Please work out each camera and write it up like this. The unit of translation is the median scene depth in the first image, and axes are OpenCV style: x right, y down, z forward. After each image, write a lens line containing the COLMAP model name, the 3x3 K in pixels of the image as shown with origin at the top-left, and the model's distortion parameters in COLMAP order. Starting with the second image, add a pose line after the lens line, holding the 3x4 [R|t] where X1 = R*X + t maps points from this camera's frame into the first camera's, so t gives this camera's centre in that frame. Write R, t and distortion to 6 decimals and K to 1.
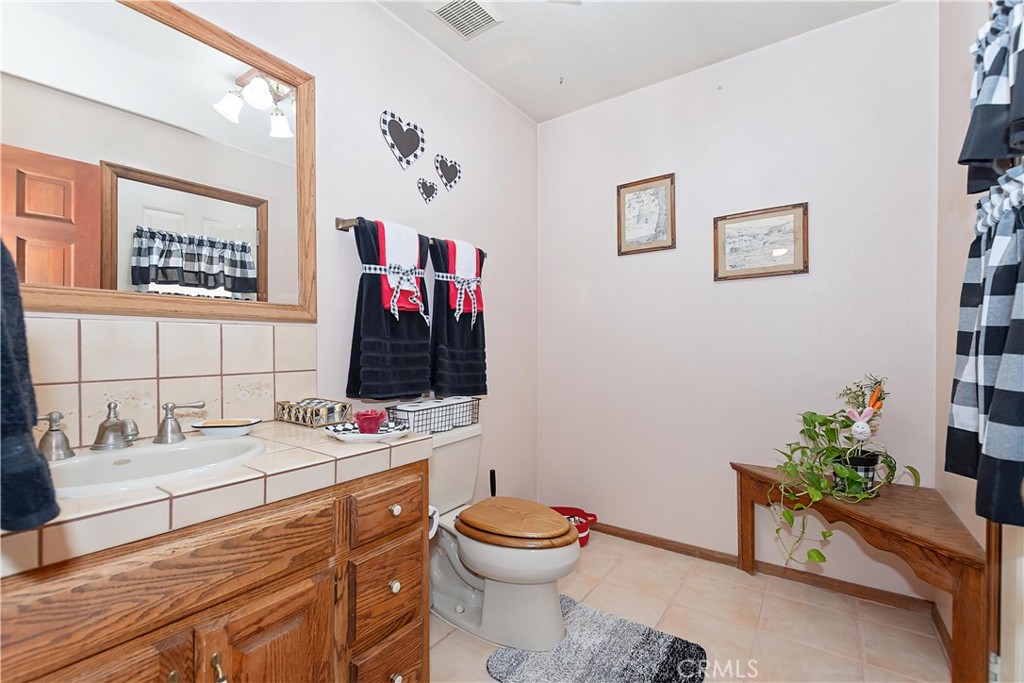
lens RADIAL K [[458.2, 0, 510.3], [0, 458.2, 342.4], [0, 0, 1]] dist [0.004864, -0.000440]
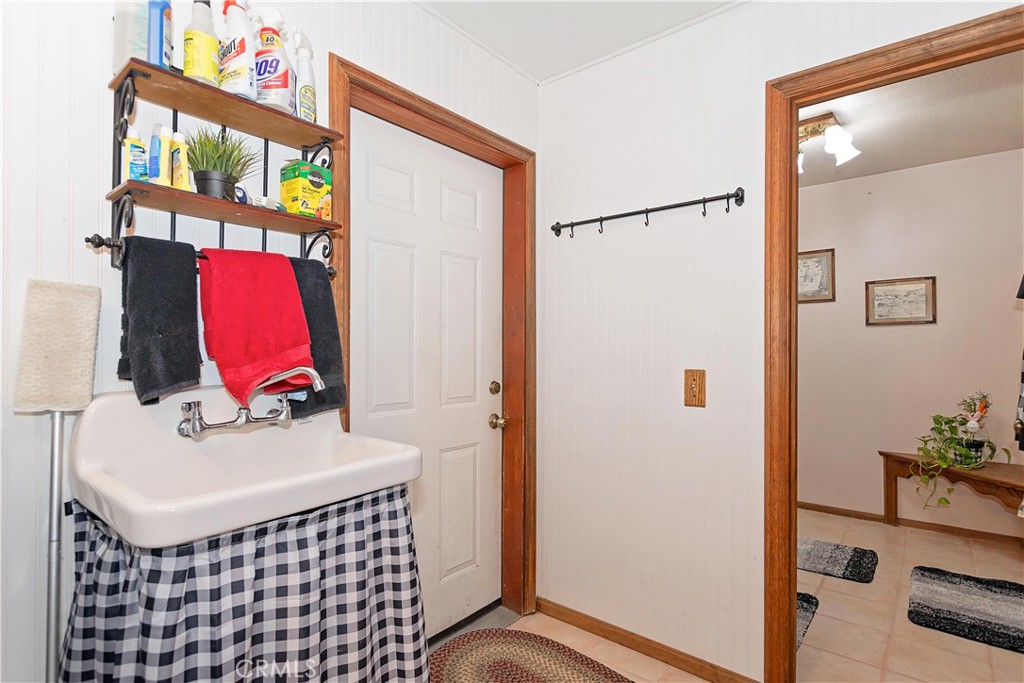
lens RADIAL K [[519.9, 0, 512.2], [0, 519.9, 345.2], [0, 0, 1]] dist [0.000577, -0.001434]
pose [[0.996672, 0.003587, -0.081442, -0.592938], [-0.004150, 0.999969, -0.006744, -0.062836], [0.081415, 0.007060, 0.996655, -0.804844]]
